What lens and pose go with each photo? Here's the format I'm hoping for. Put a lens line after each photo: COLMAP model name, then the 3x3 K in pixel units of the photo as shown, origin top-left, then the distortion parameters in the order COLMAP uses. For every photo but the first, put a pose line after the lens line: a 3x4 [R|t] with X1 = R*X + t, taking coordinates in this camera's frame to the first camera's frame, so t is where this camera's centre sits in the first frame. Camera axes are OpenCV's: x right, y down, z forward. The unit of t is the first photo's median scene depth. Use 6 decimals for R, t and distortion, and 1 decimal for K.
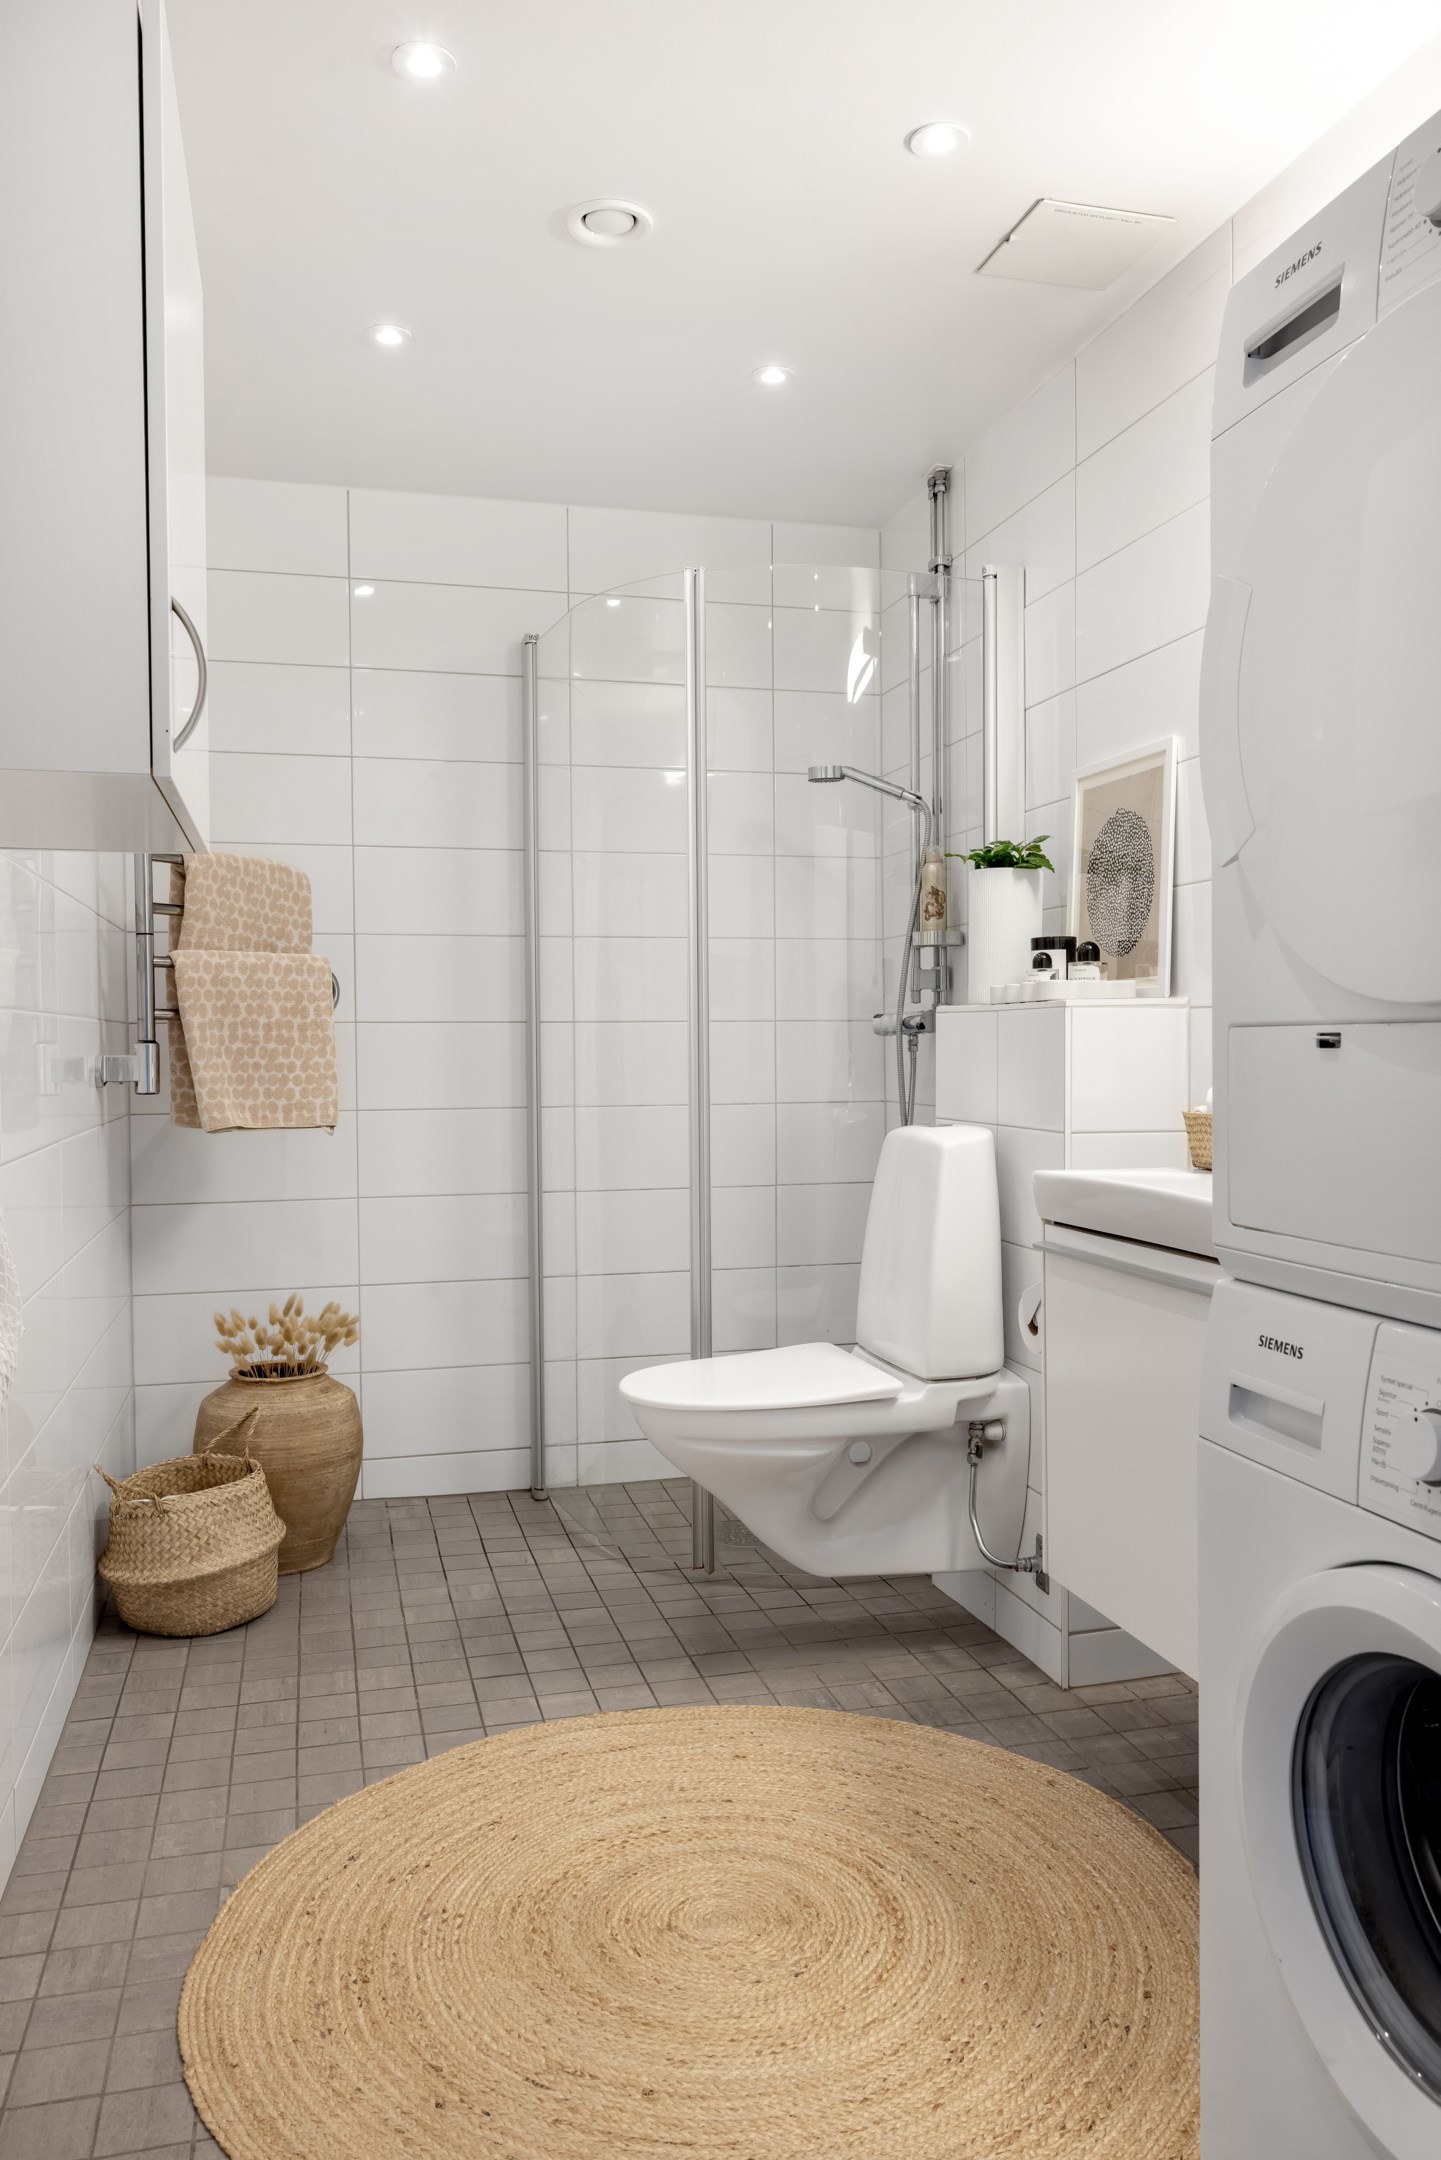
lens RADIAL K [[1558.6, 0, 712.8], [0, 1558.6, 1074.5], [0, 0, 1]] dist [-0.002424, 0.025305]
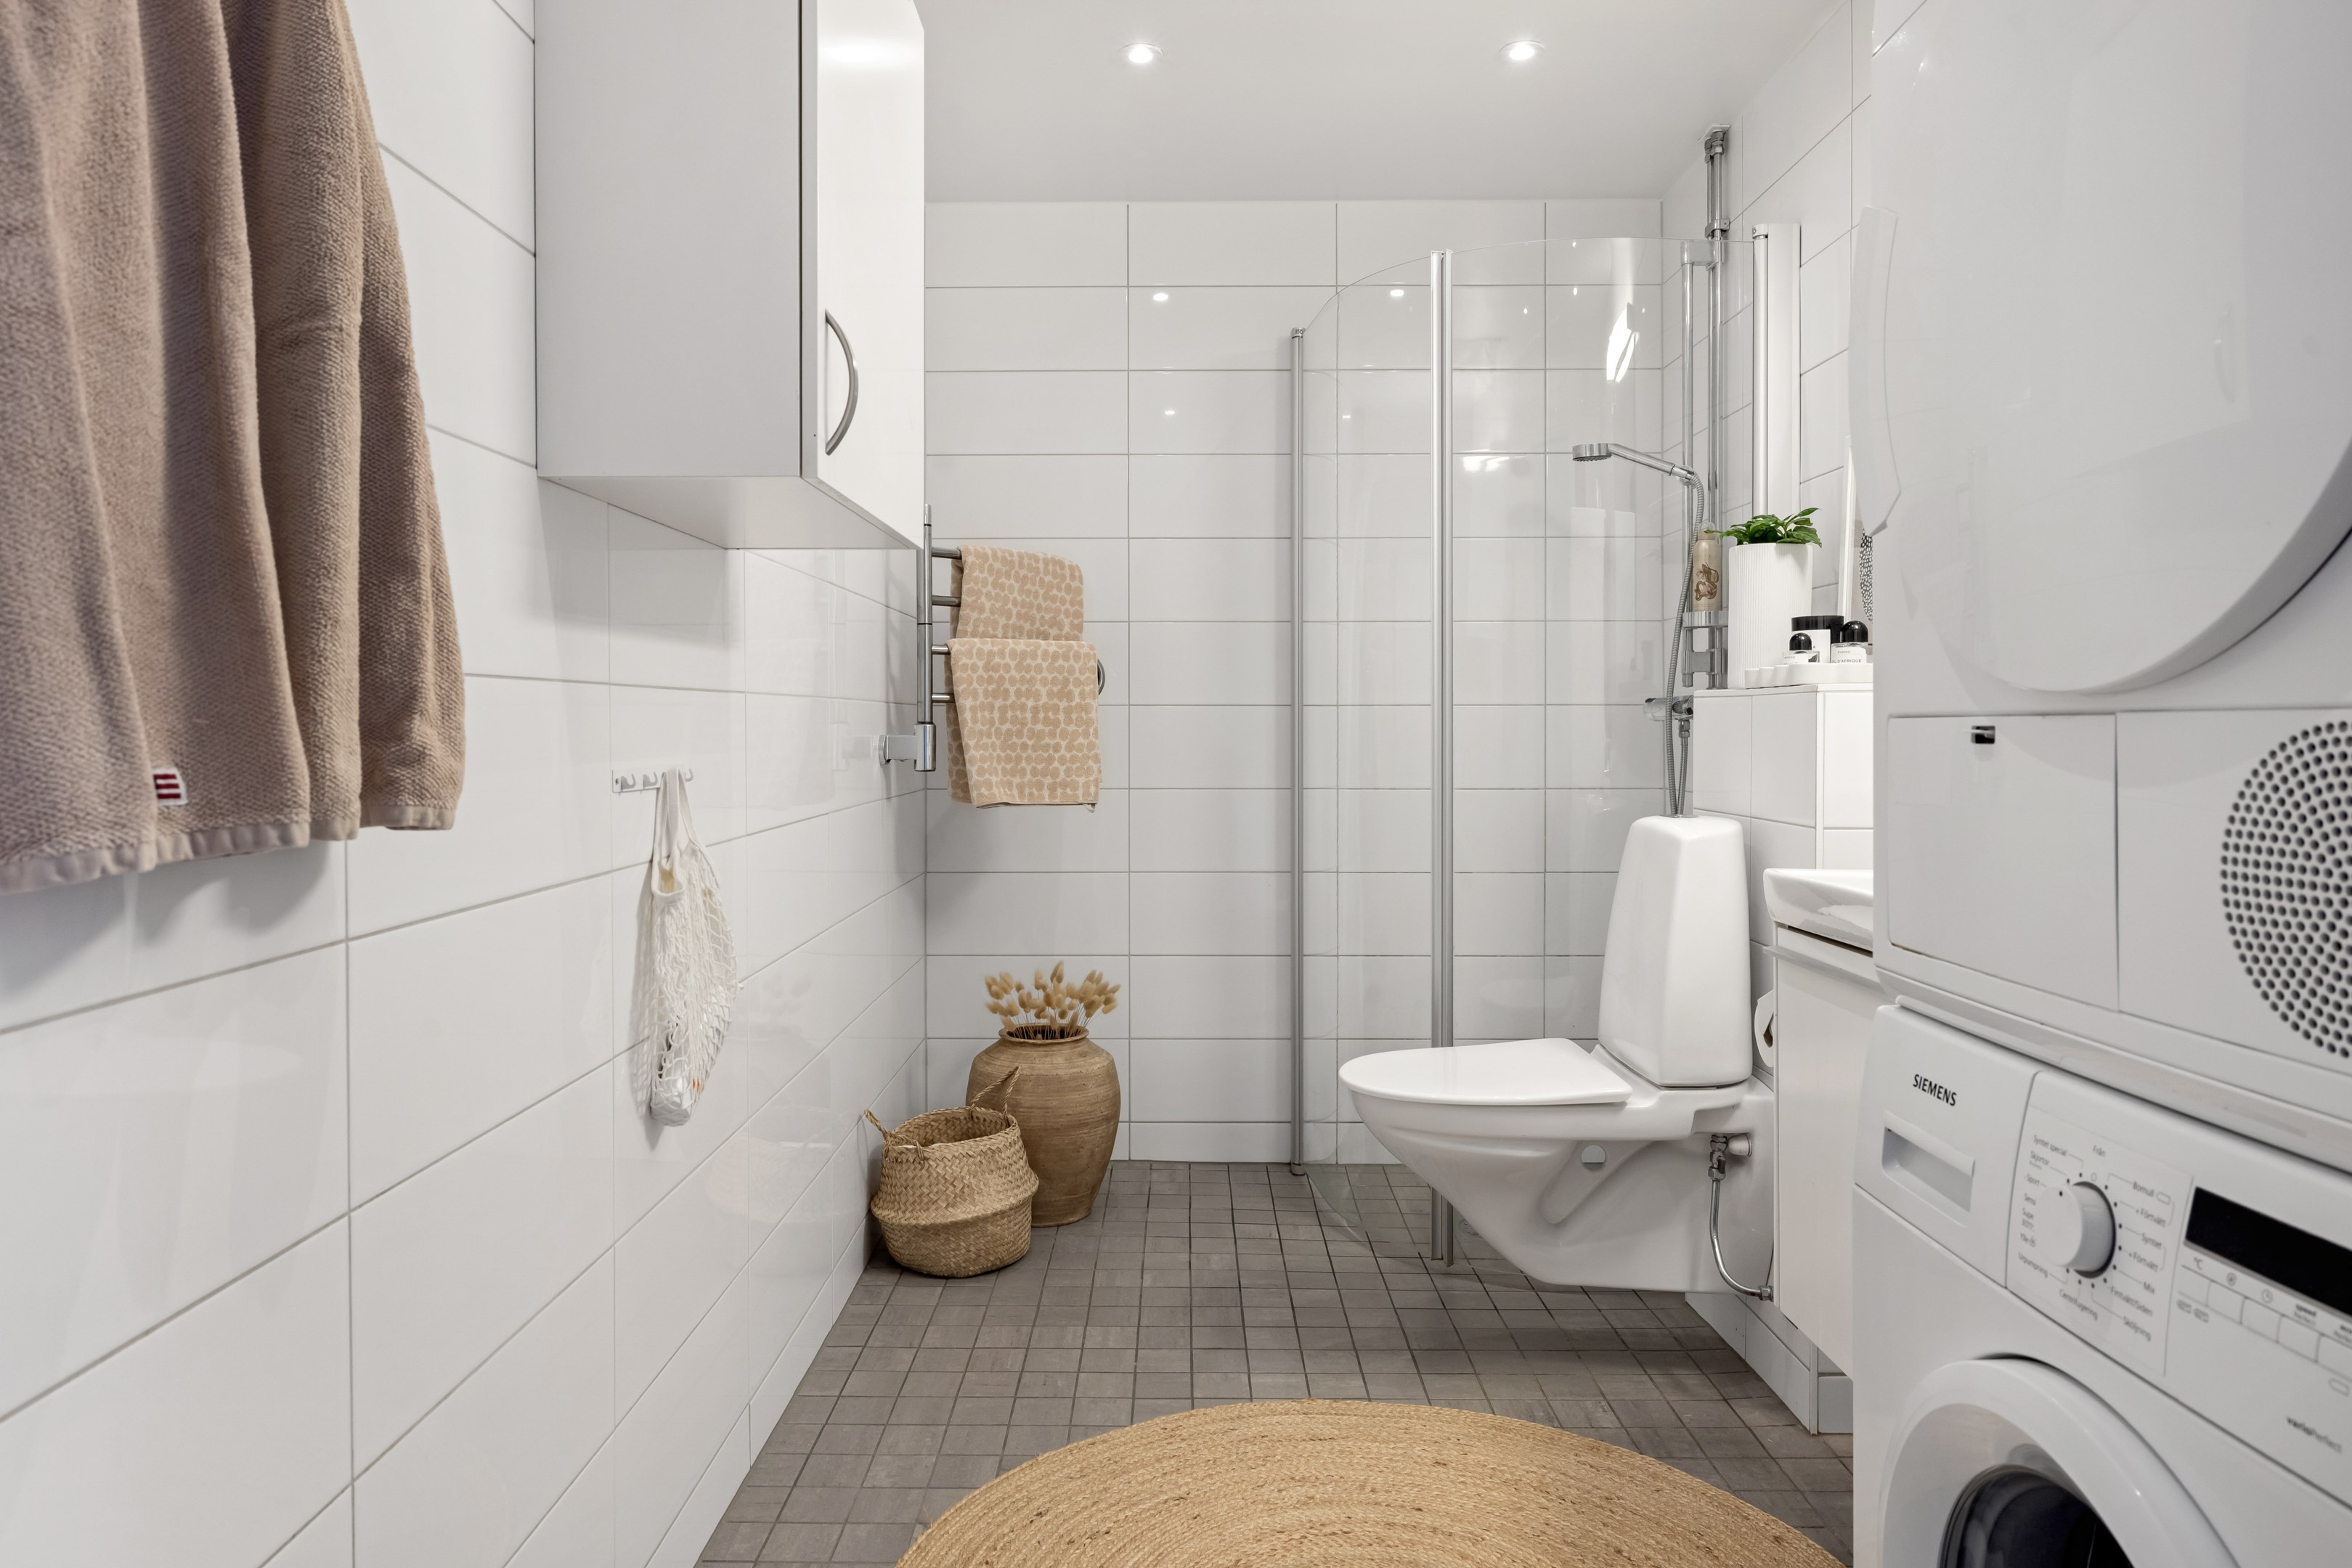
lens RADIAL K [[1490.8, 0, 1168.8], [0, 1490.8, 728.5], [0, 0, 1]] dist [0.000850, 0.002806]
pose [[0.965793, 0.006992, -0.259219, 0.068782], [-0.011412, 0.999814, -0.015550, -0.002782], [0.259062, 0.017977, 0.965694, 0.038281]]
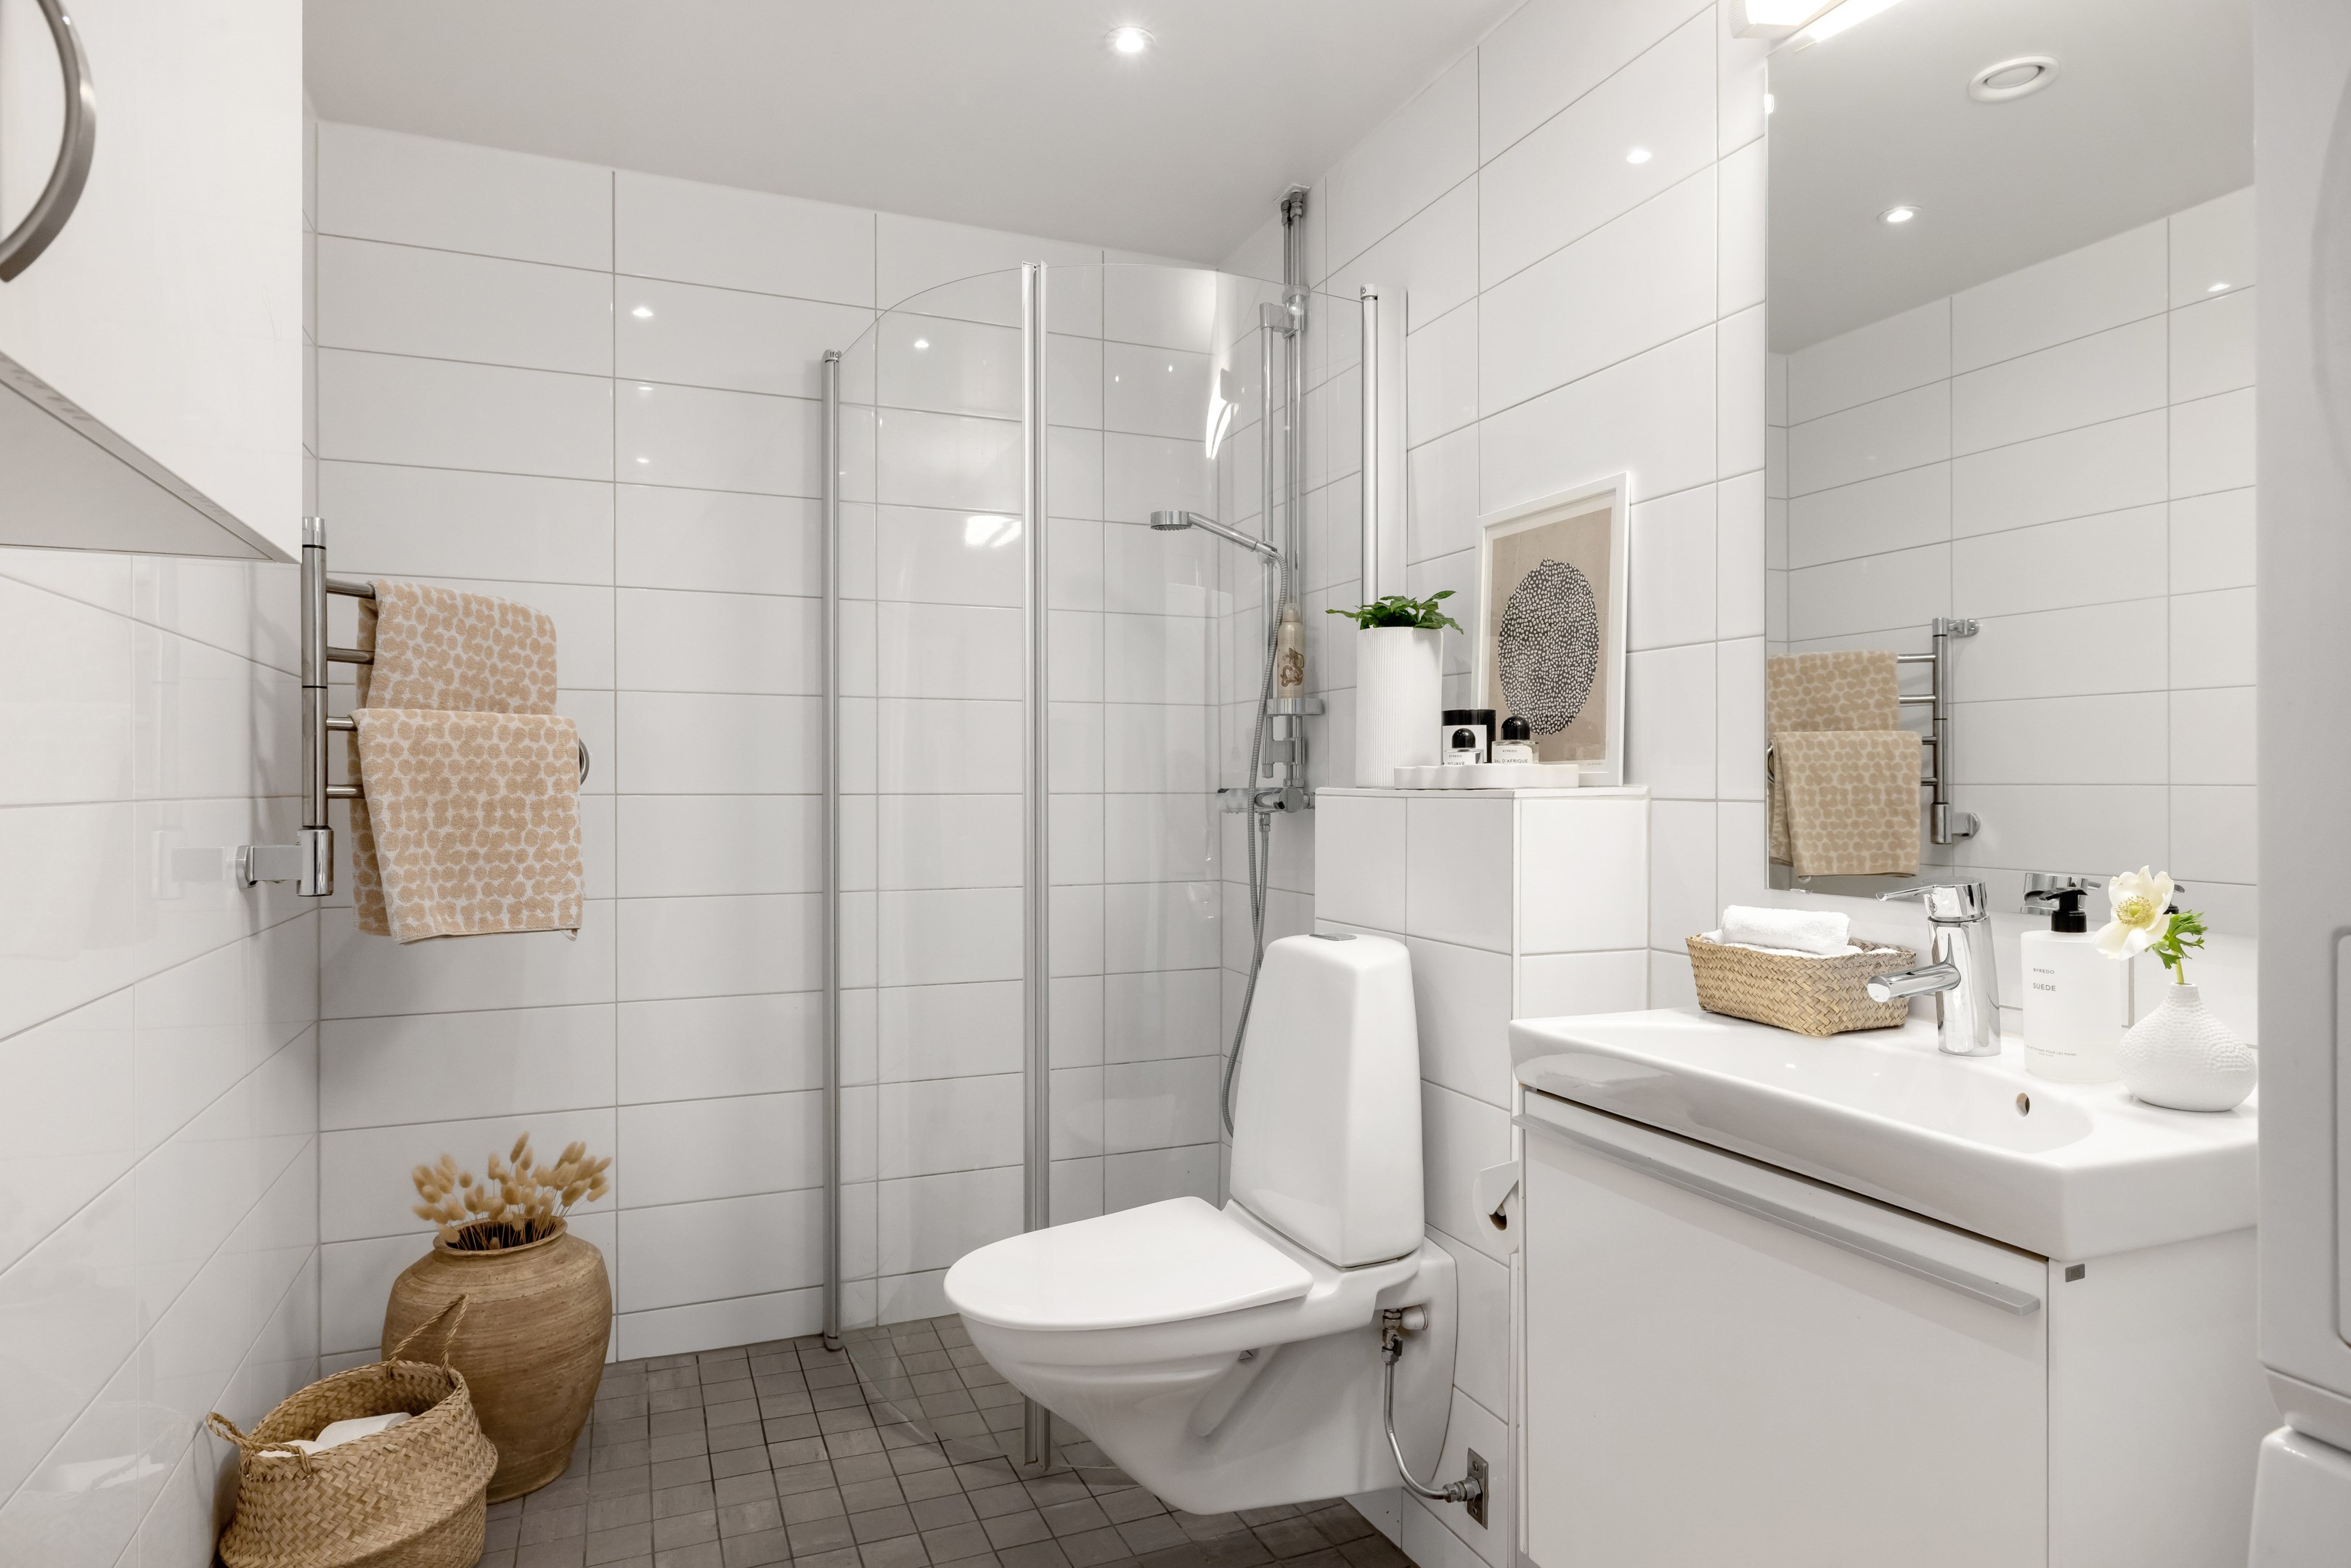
lens RADIAL K [[1335.9, 0, 1178.1], [0, 1335.9, 788.5], [0, 0, 1]] dist [0.001805, 0.001130]
pose [[0.989763, 0.006514, 0.142569, -0.035438], [-0.003875, 0.999816, -0.018780, -0.028507], [-0.142665, 0.018035, 0.989607, 0.278759]]
